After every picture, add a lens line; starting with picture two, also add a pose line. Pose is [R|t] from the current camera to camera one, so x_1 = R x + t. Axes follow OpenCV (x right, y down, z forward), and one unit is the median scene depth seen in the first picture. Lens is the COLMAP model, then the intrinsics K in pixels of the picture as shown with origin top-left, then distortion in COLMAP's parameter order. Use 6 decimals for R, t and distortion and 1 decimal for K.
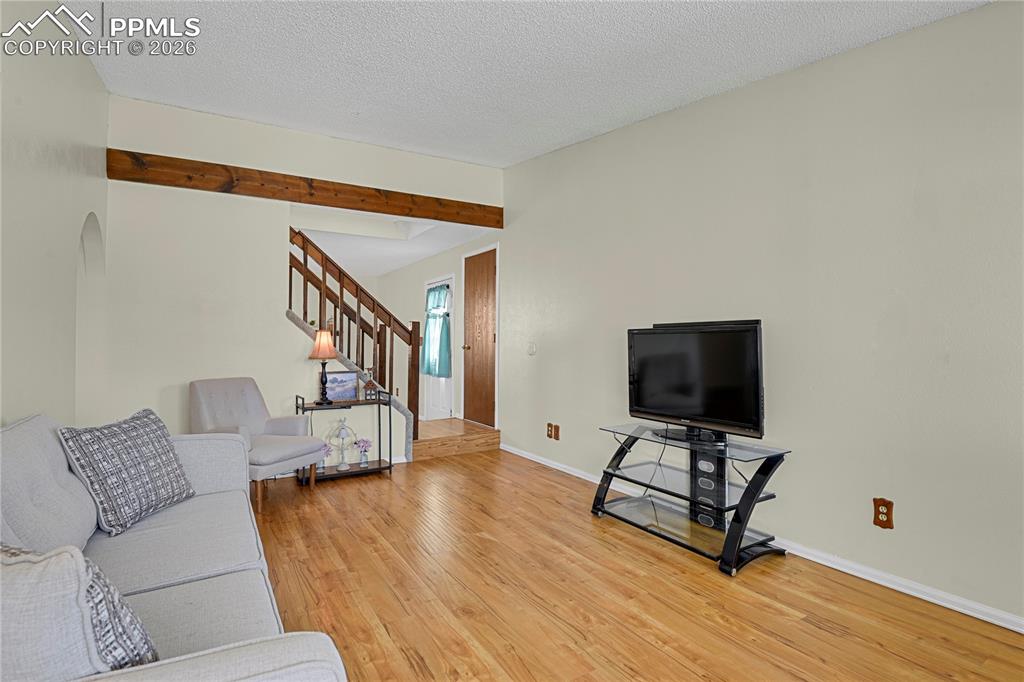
lens RADIAL K [[503.3, 0, 512.3], [0, 503.3, 341.4], [0, 0, 1]] dist [-0.017656, -0.005544]
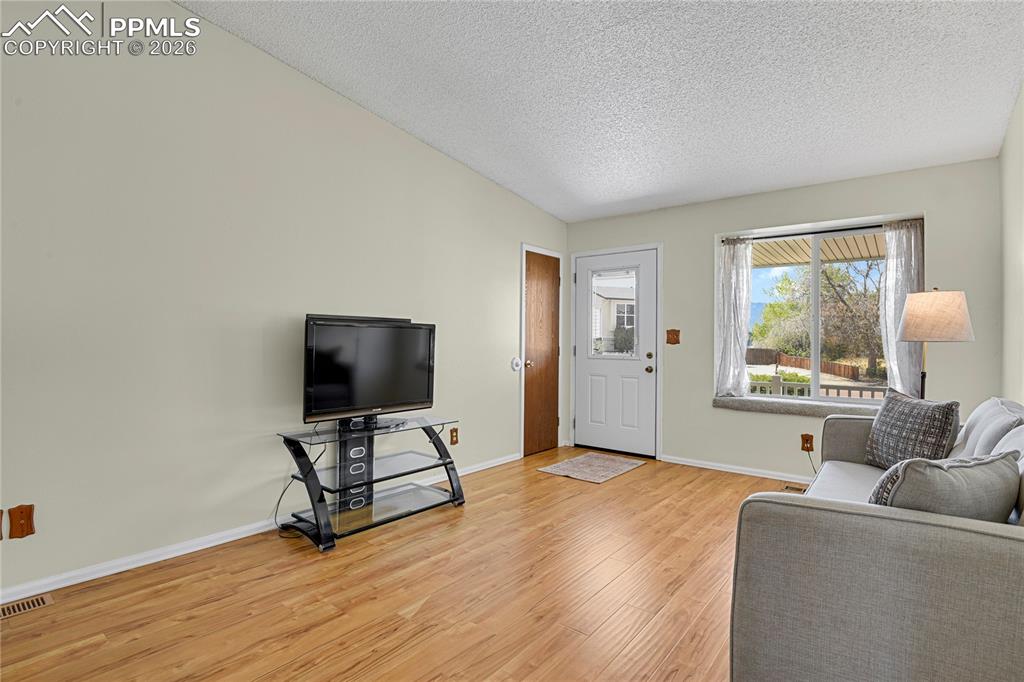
lens RADIAL K [[503.3, 0, 512.3], [0, 503.3, 340.4], [0, 0, 1]] dist [-0.017656, -0.005544]
pose [[-0.353691, -0.001268, 0.935362, -0.752674], [-0.017626, 0.999831, -0.005310, 0.013396], [-0.935196, -0.018364, -0.353653, 1.118718]]
